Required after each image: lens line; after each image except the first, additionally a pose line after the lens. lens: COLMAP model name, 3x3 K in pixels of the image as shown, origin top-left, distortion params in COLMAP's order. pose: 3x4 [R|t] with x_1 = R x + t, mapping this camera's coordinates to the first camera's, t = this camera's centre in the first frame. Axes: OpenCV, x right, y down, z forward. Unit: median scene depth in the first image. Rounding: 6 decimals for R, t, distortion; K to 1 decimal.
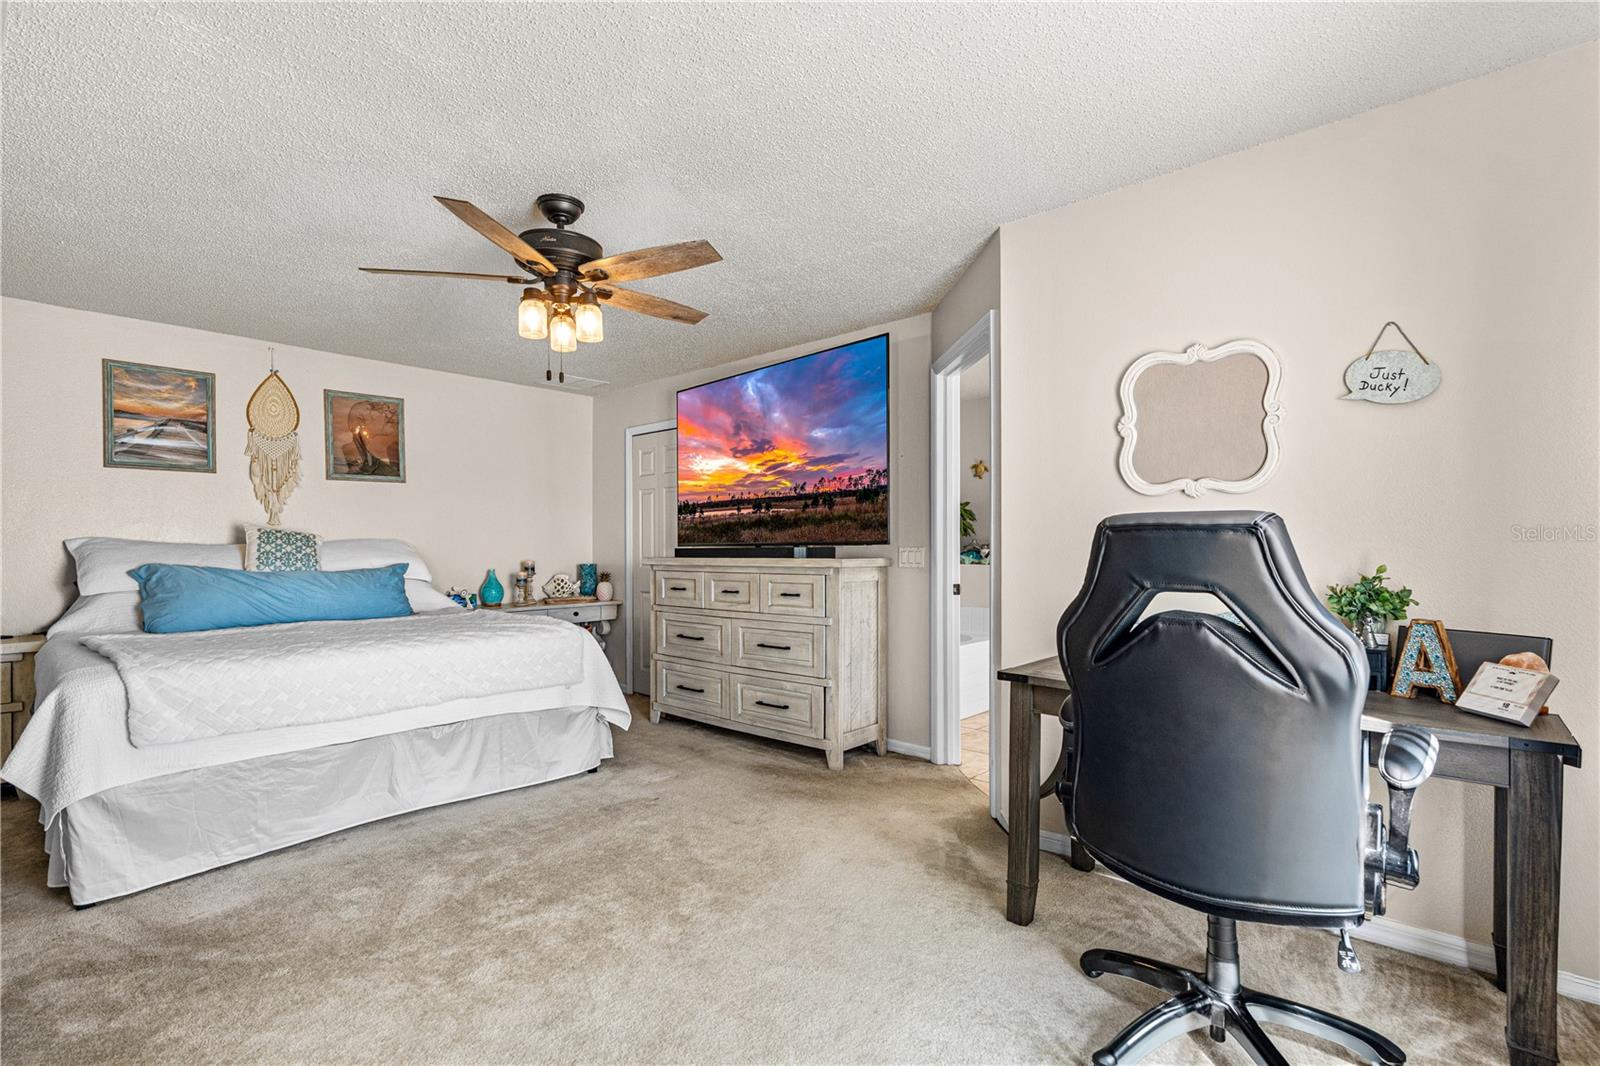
lens RADIAL K [[737.6, 0, 813.1], [0, 737.6, 540.6], [0, 0, 1]] dist [-0.005120, 0.000719]
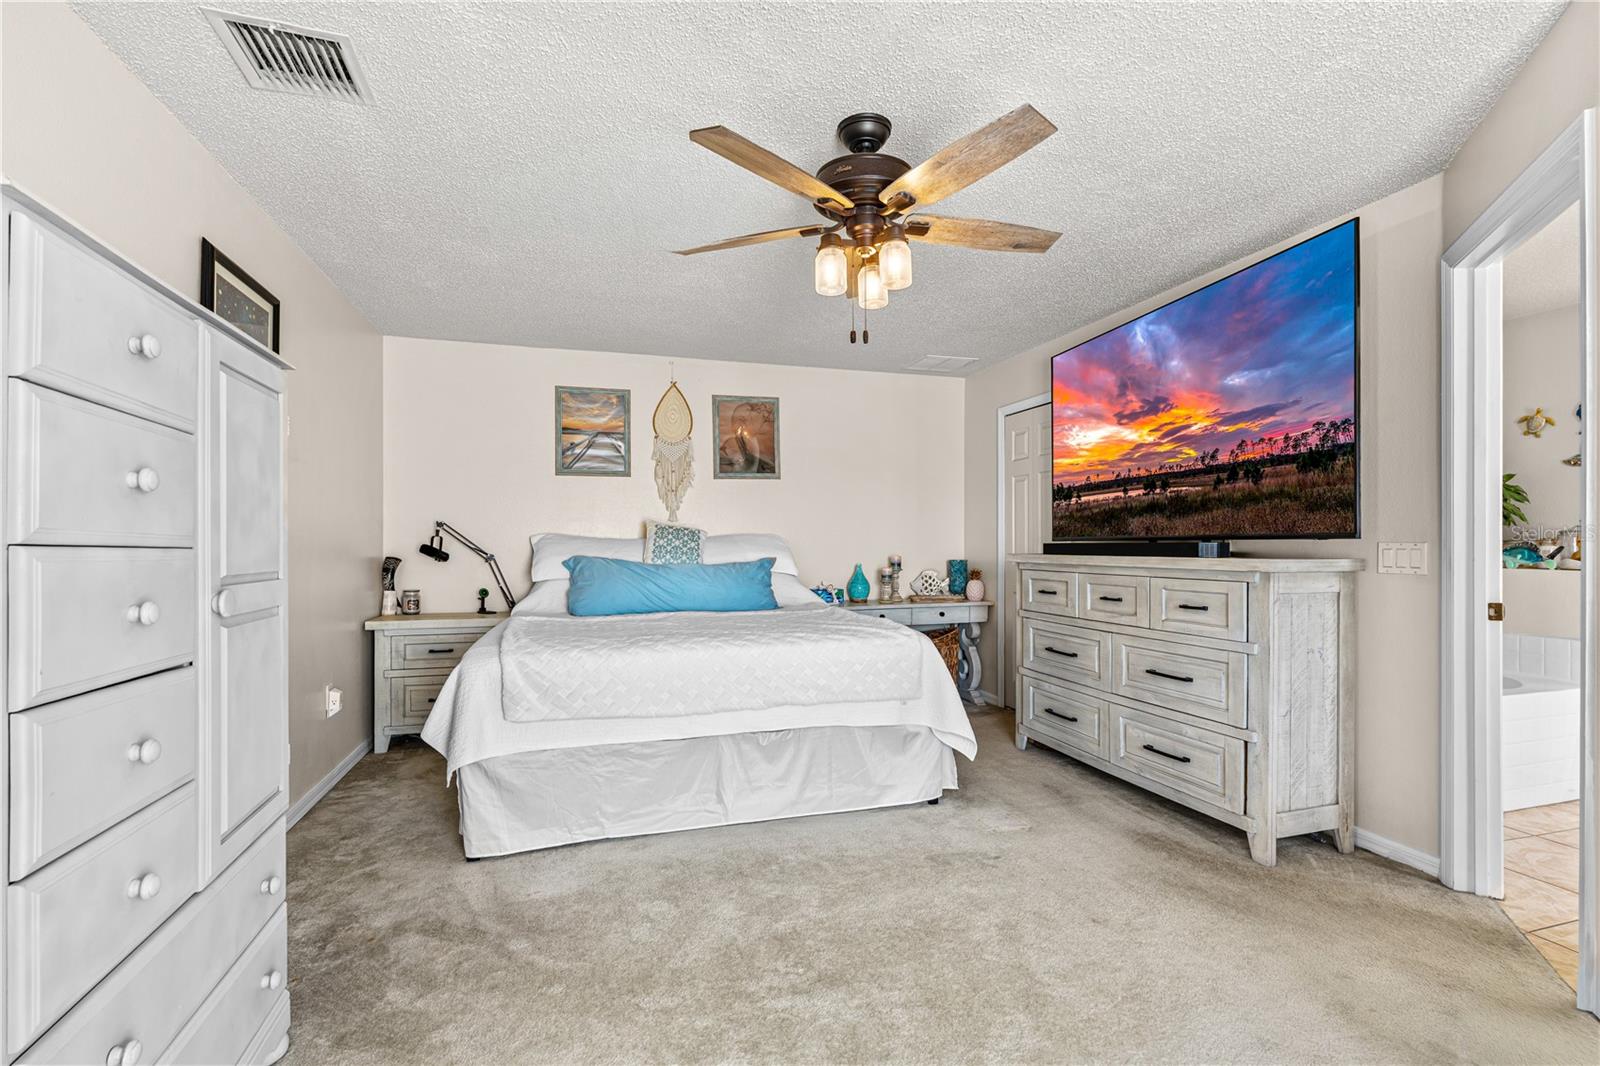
lens RADIAL K [[737.6, 0, 813.1], [0, 737.6, 540.6], [0, 0, 1]] dist [-0.005120, 0.000719]
pose [[0.854937, 0.000225, -0.518731, 0.027106], [0.003807, 0.999970, 0.006707, 0.000900], [0.518718, -0.007709, 0.854911, 0.187901]]
